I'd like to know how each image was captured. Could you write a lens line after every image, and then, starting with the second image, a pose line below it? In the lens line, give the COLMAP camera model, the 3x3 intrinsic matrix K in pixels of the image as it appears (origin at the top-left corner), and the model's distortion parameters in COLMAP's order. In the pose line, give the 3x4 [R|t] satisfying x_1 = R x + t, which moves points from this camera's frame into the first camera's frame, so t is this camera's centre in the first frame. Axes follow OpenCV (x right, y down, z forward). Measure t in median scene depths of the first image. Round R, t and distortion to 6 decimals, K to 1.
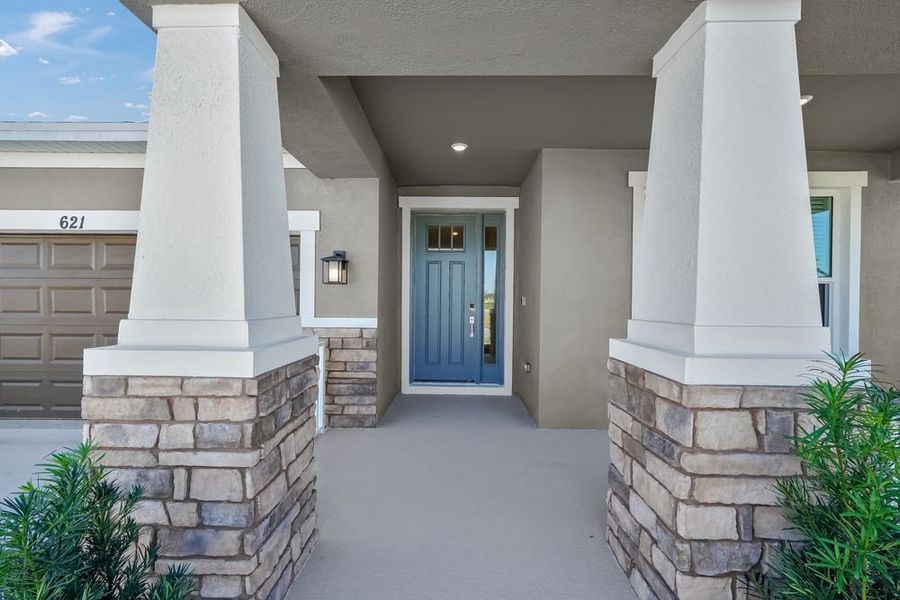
lens RADIAL K [[420.7, 0, 446.2], [0, 420.7, 294.8], [0, 0, 1]] dist [0.013460, -0.000233]
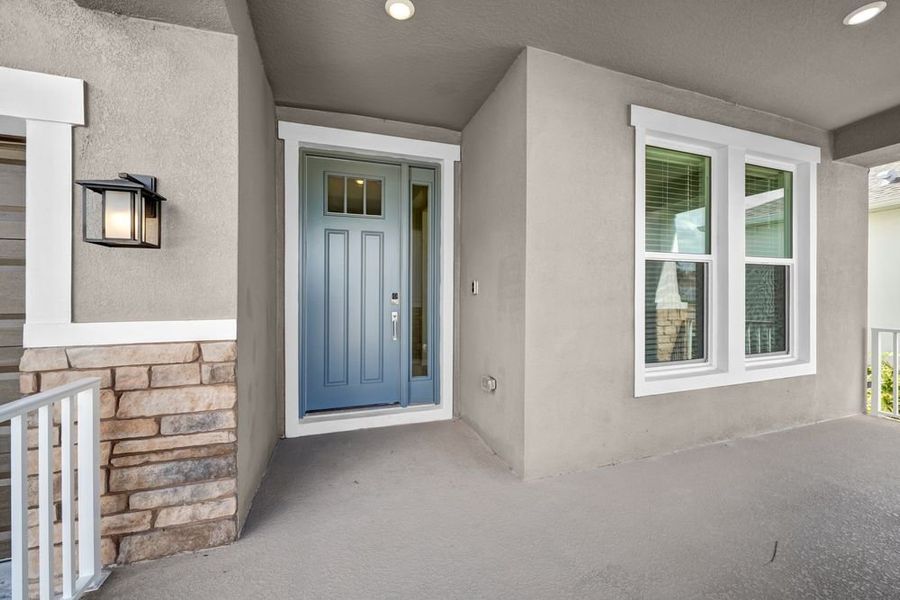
lens RADIAL K [[356.2, 0, 447.8], [0, 356.2, 293.4], [0, 0, 1]] dist [0.000046, 0.000184]
pose [[0.941294, -0.010489, 0.337424, -0.070401], [0.009719, 0.999945, 0.003972, 0.025765], [-0.337447, -0.000460, 0.941344, 0.522531]]
